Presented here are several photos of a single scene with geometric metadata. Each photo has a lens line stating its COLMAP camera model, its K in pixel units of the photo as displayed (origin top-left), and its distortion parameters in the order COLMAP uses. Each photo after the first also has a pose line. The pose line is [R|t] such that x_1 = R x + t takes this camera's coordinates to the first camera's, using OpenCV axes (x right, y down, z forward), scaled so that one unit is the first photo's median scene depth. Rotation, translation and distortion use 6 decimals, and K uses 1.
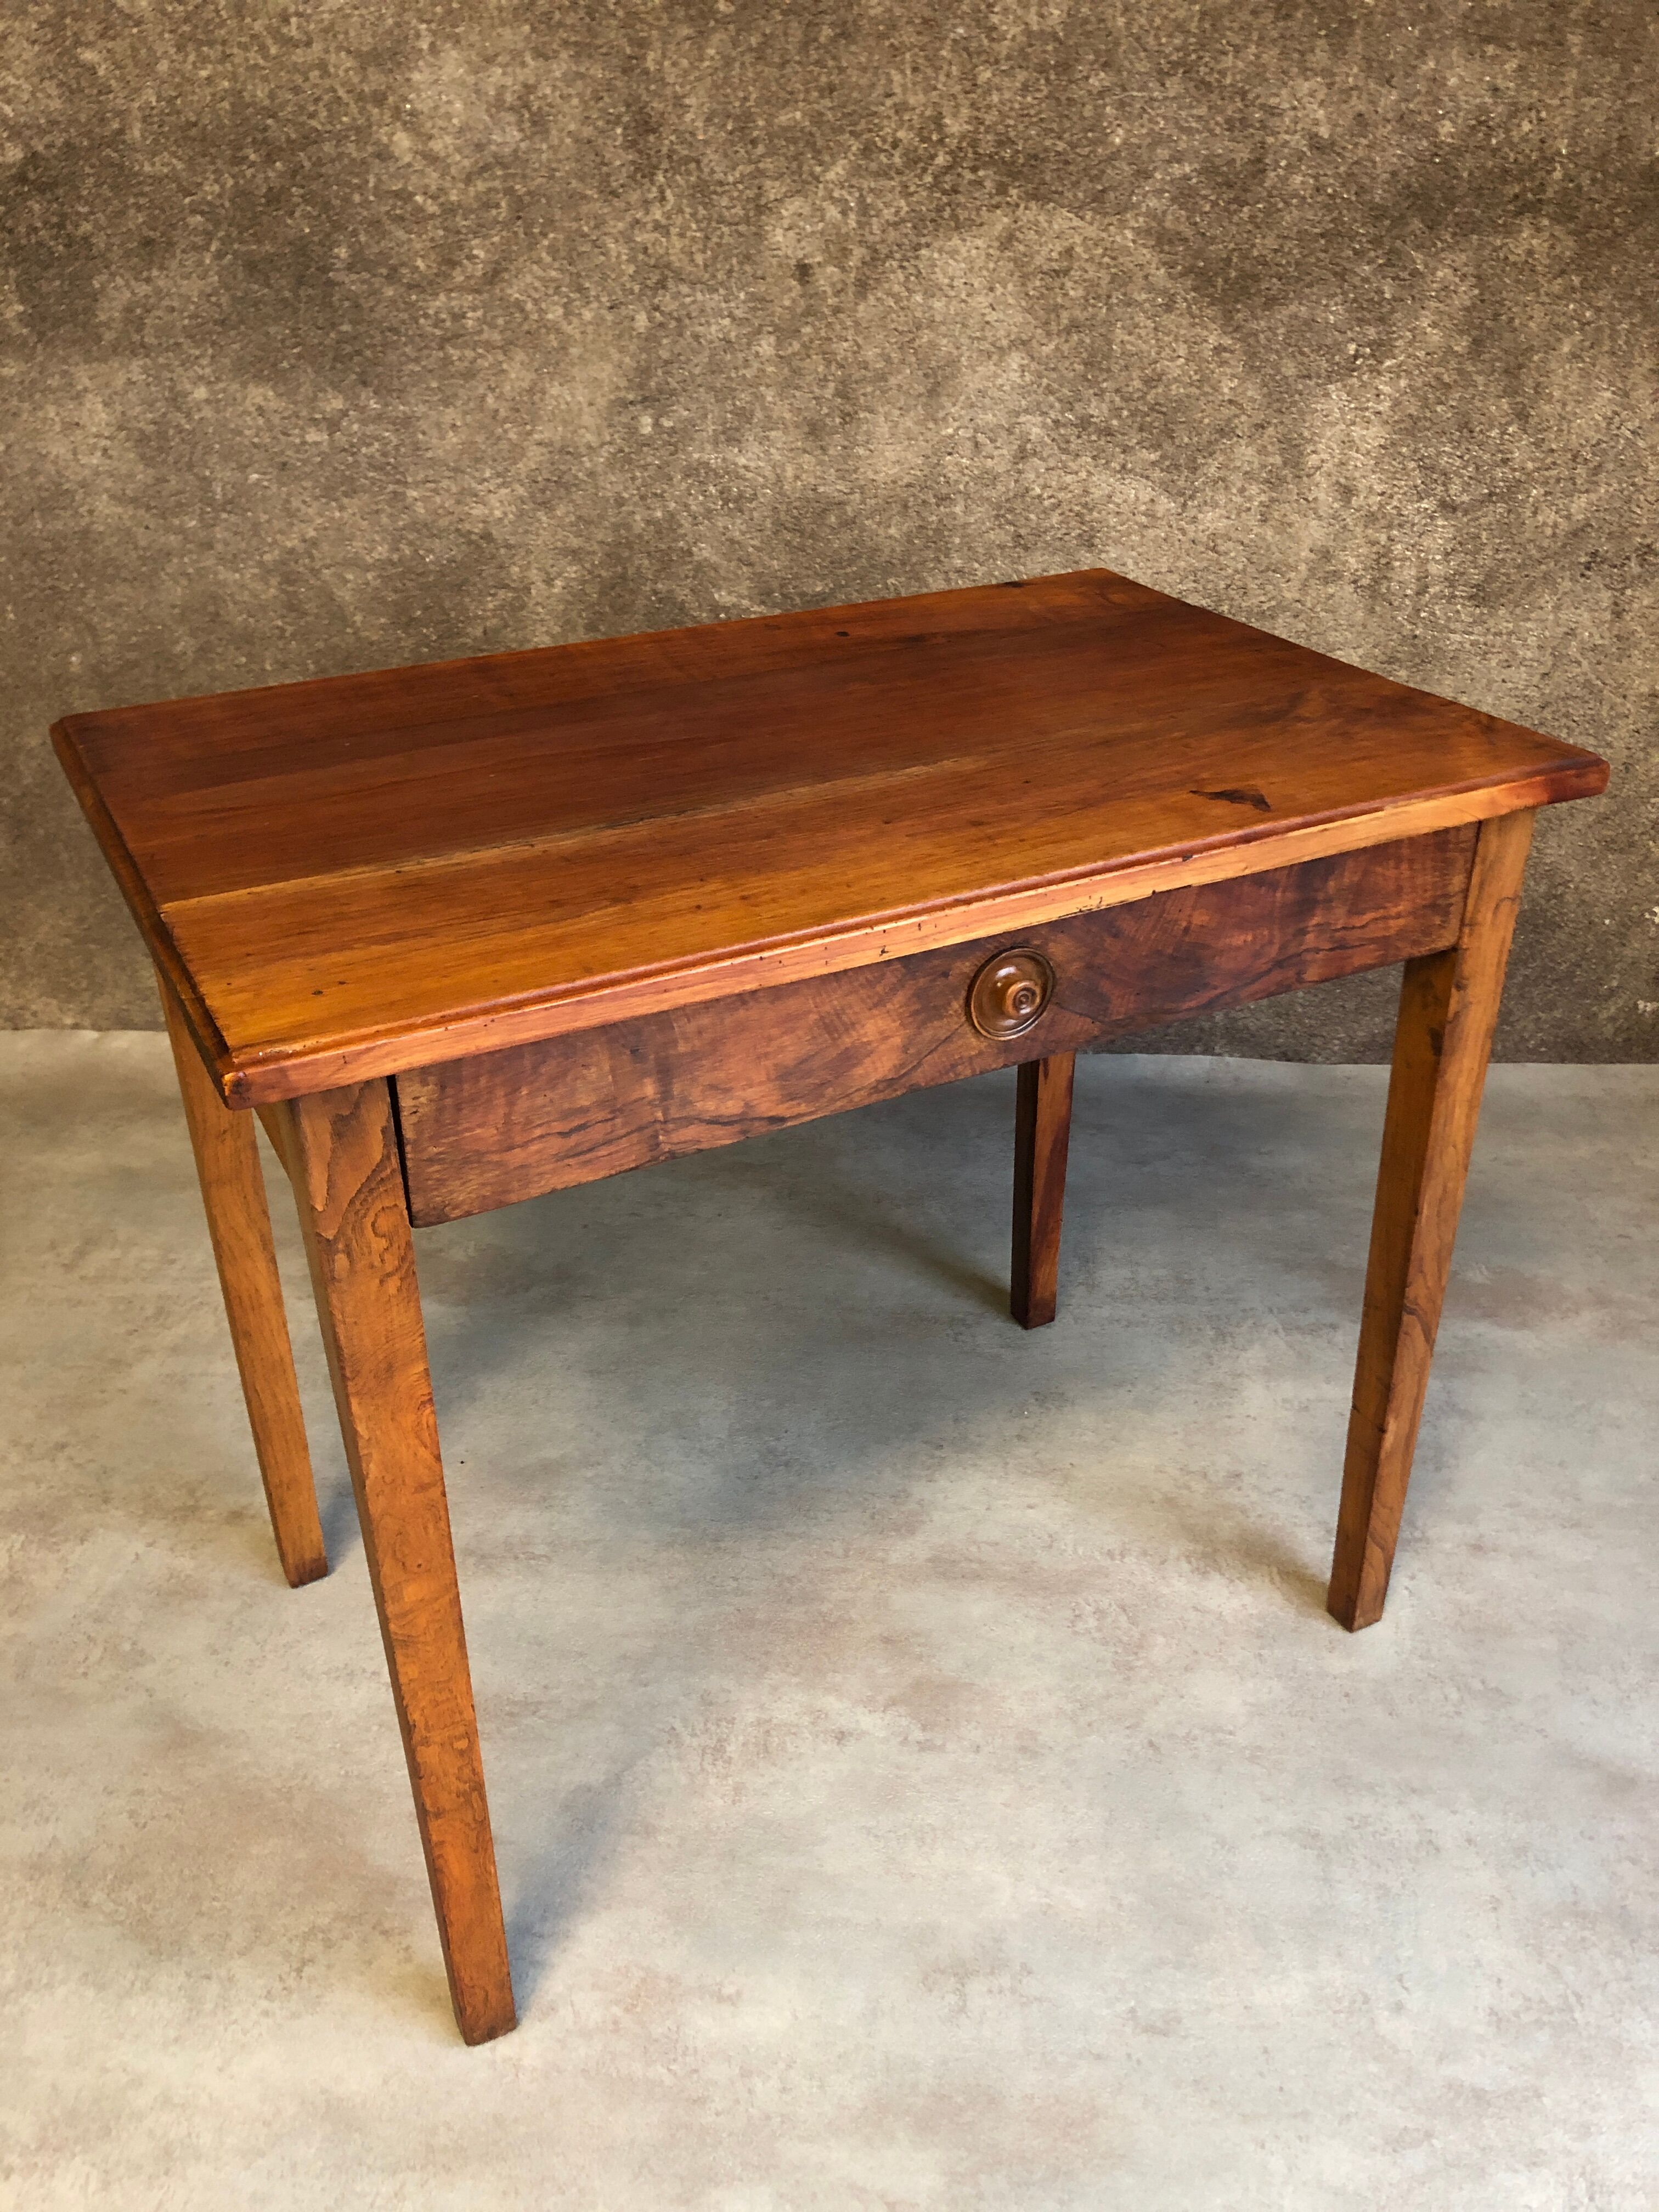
lens RADIAL K [[1790.0, 0, 828.2], [0, 1790.0, 1085.7], [0, 0, 1]] dist [-0.004273, 0.025592]
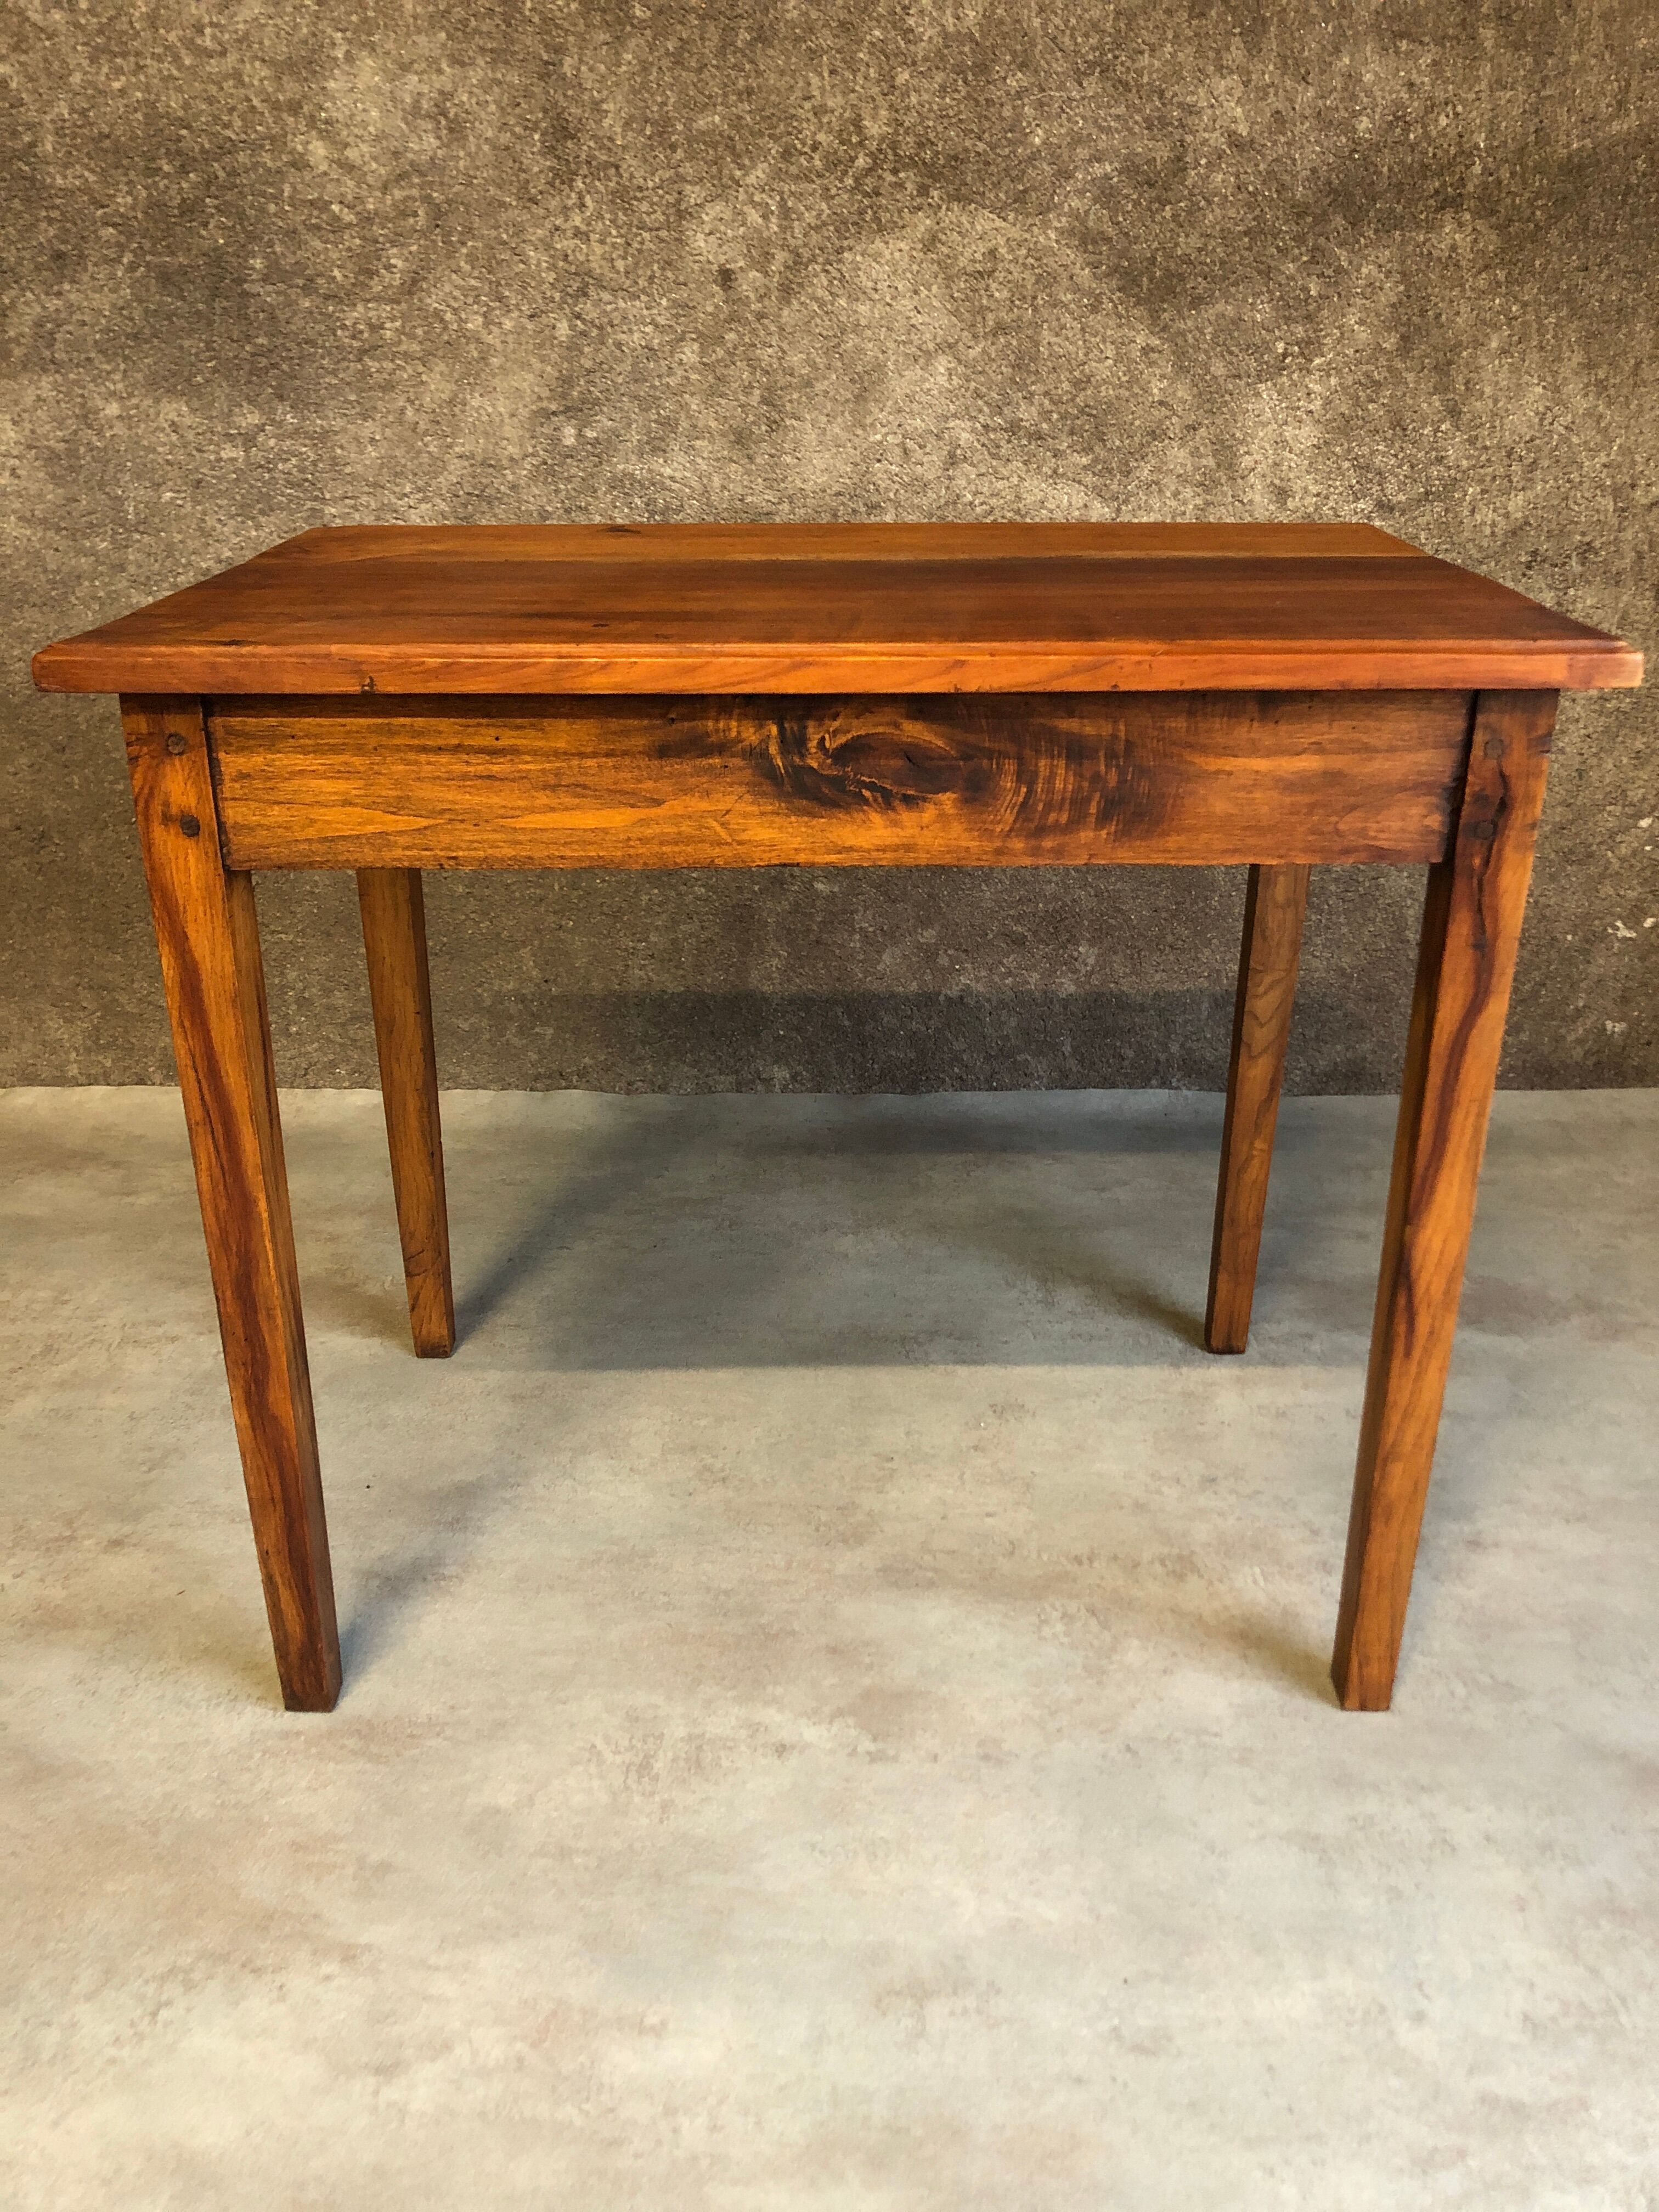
lens RADIAL K [[1790.0, 0, 824.3], [0, 1790.0, 1094.7], [0, 0, 1]] dist [-0.004273, 0.025592]
pose [[0.999634, -0.019339, 0.018937, 0.013013], [0.021120, 0.994873, -0.098899, 0.093578], [-0.016927, 0.099262, 0.994917, 0.057987]]
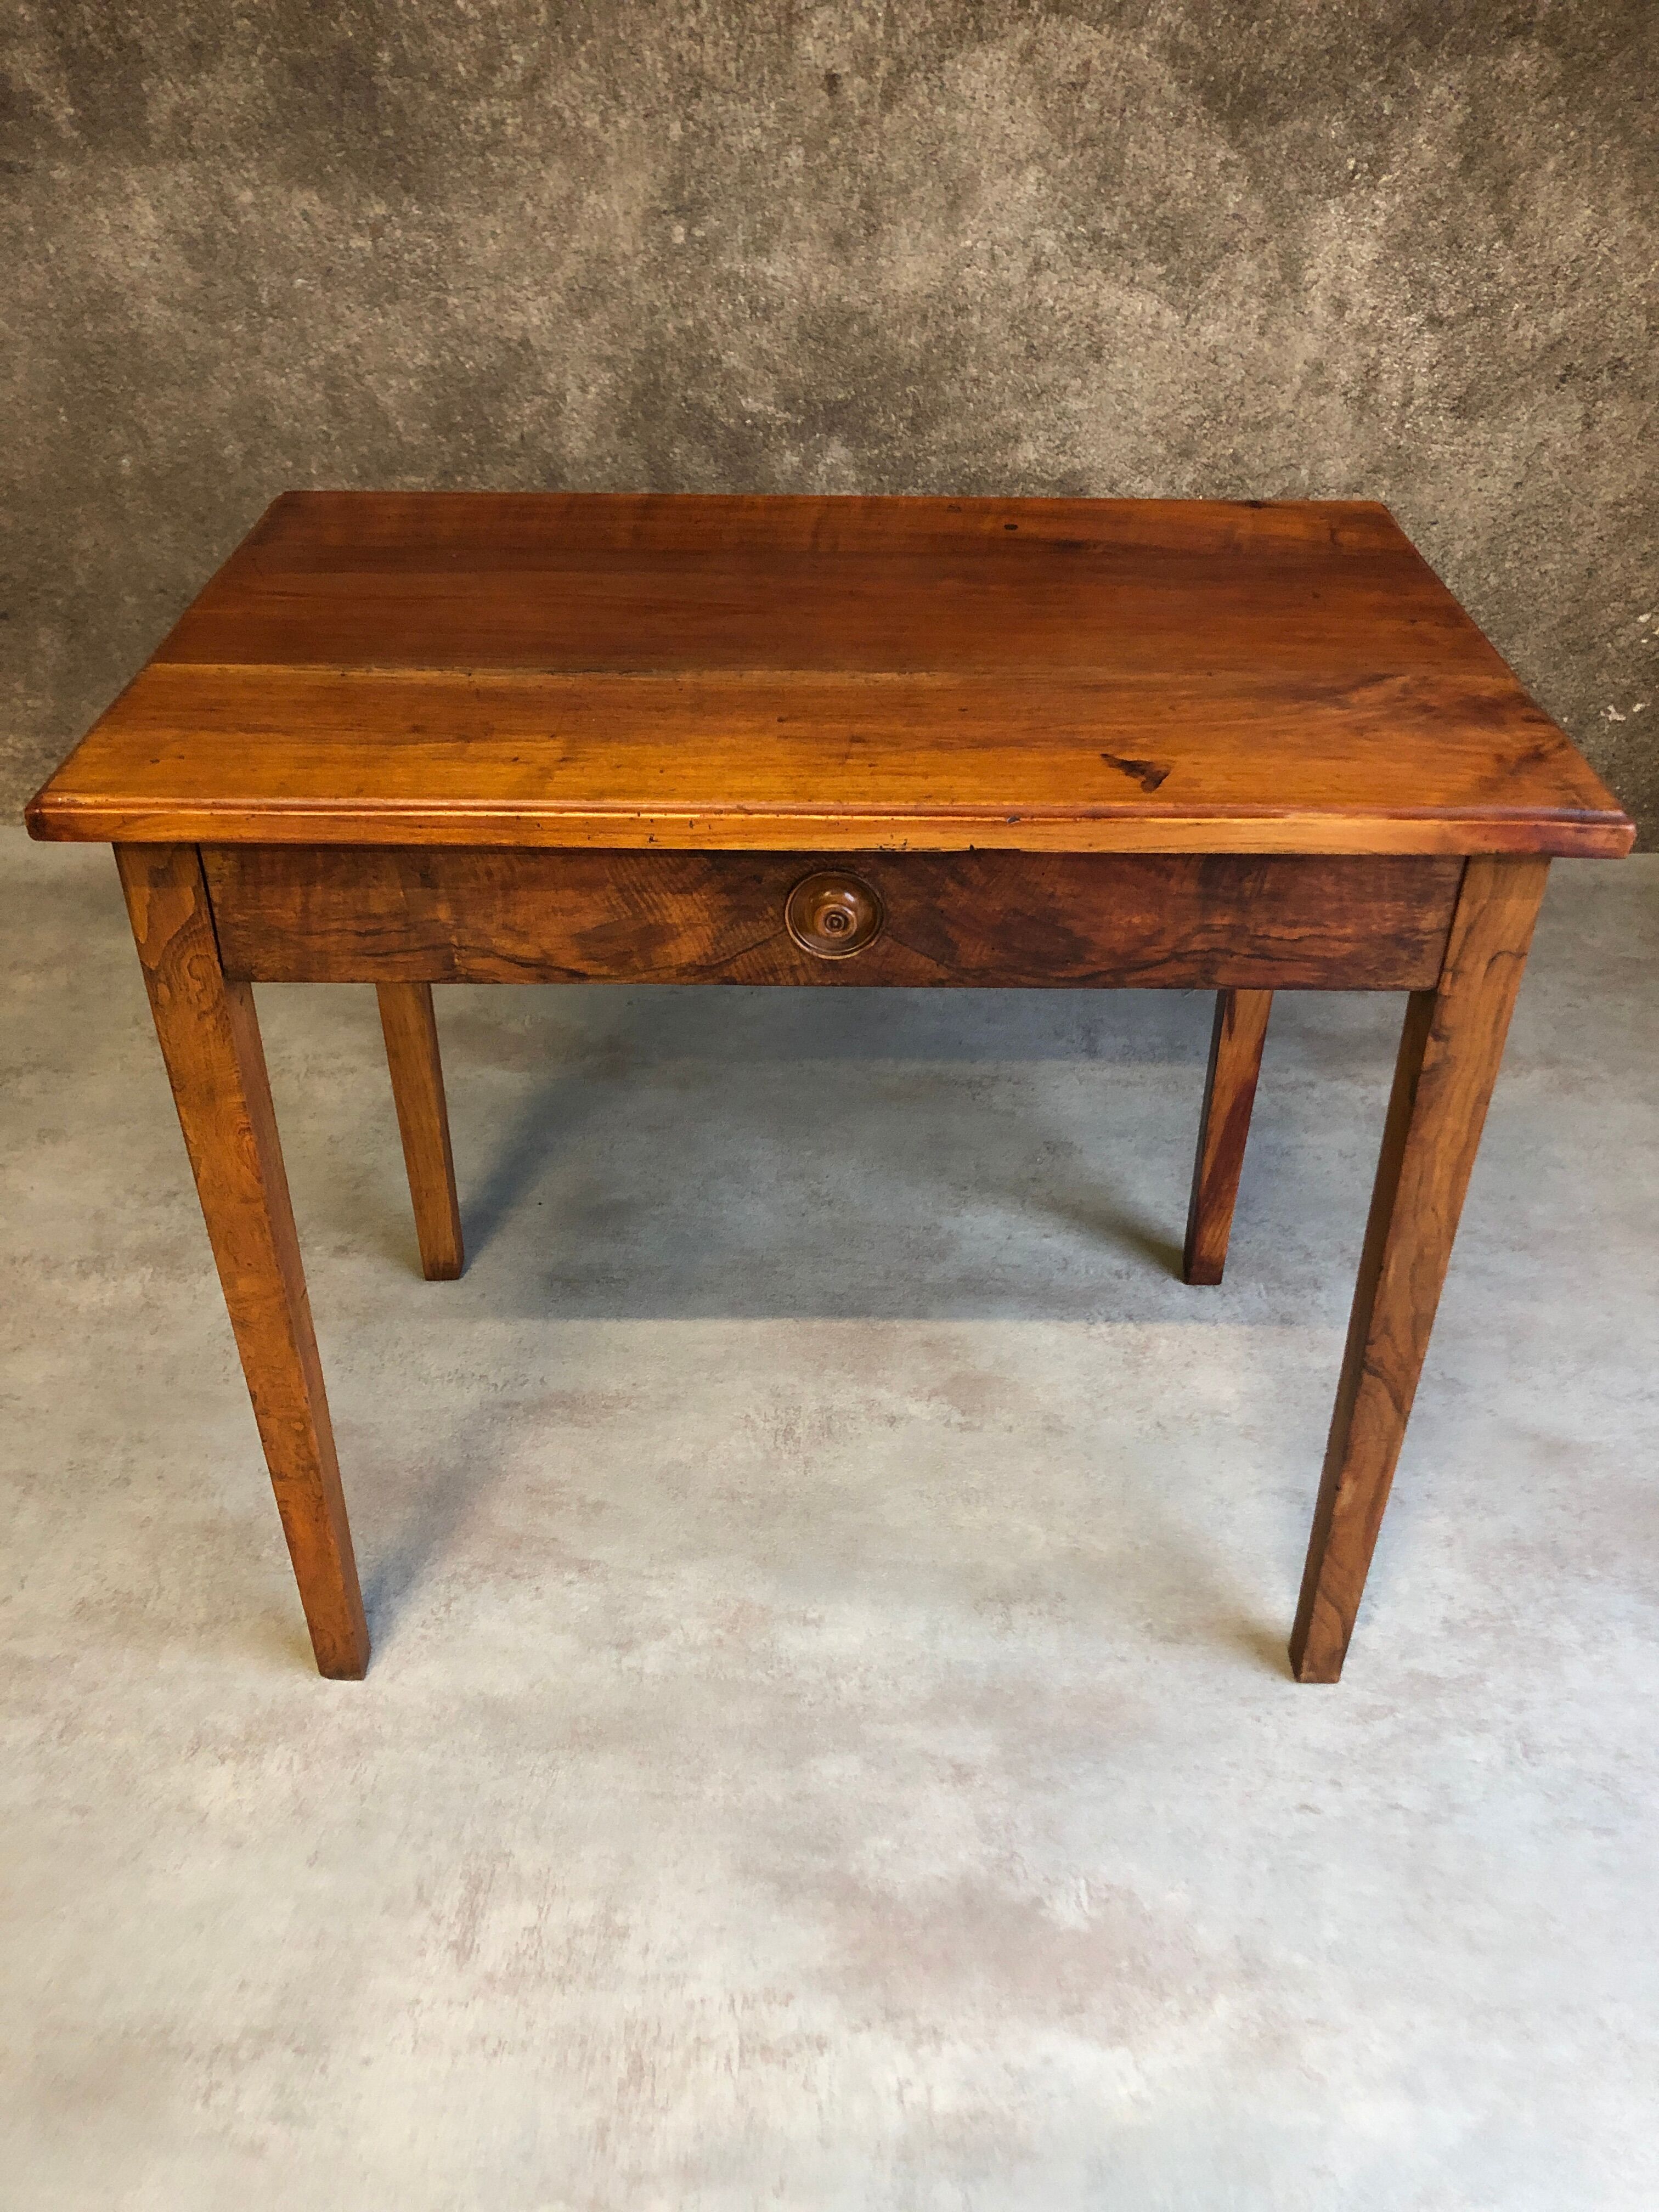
lens RADIAL K [[1790.0, 0, 832.8], [0, 1790.0, 1086.3], [0, 0, 1]] dist [-0.004273, 0.025592]
pose [[0.999482, -0.006031, 0.031602, -0.049439], [0.002889, 0.995129, 0.098543, 0.024131], [-0.032042, -0.098401, 0.994631, -0.095193]]
